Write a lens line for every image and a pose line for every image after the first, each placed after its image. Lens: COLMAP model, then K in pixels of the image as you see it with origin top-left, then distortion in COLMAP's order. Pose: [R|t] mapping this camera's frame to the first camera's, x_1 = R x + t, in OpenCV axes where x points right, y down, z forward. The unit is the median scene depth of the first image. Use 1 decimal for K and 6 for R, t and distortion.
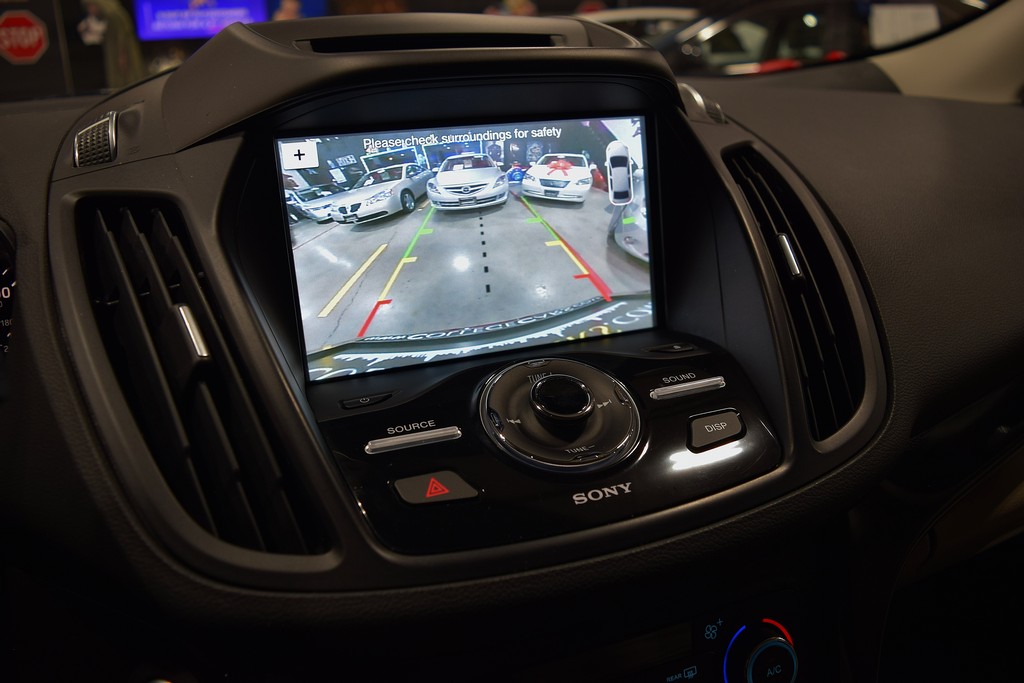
lens RADIAL K [[801.6, 0, 524.3], [0, 801.6, 338.9], [0, 0, 1]] dist [-0.094864, 0.019902]
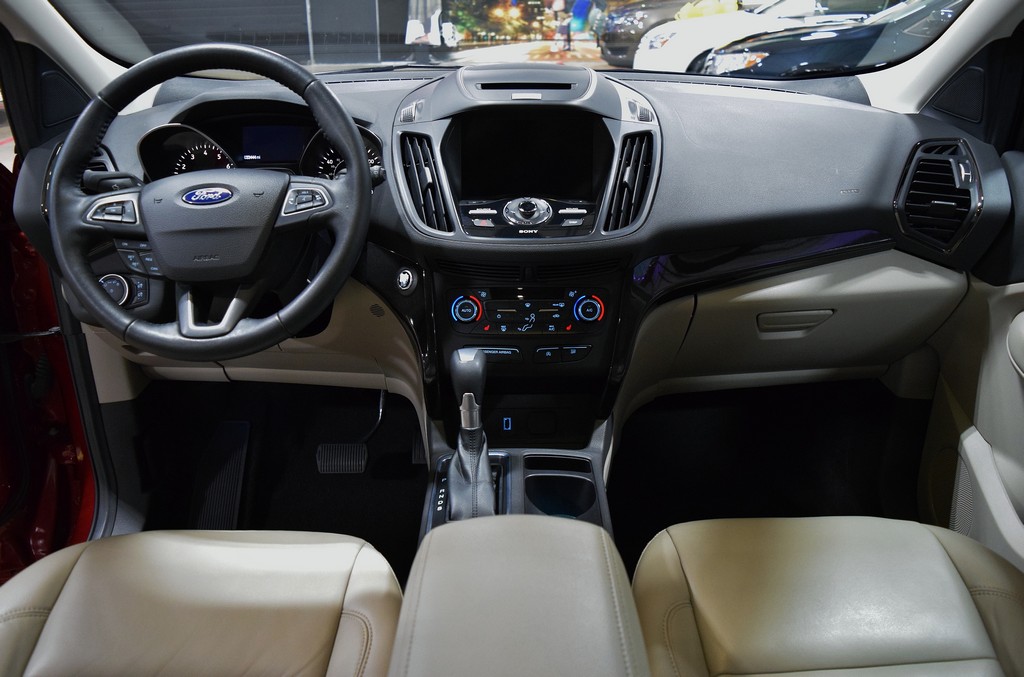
lens RADIAL K [[801.9, 0, 512.0], [0, 801.9, 338.5], [0, 0, 1]] dist [-0.075645, 0.000539]
pose [[0.938840, 0.162761, -0.303460, 1.063434], [-0.137073, 0.985058, 0.104263, 0.268261], [0.315895, -0.056290, 0.947123, -2.169809]]
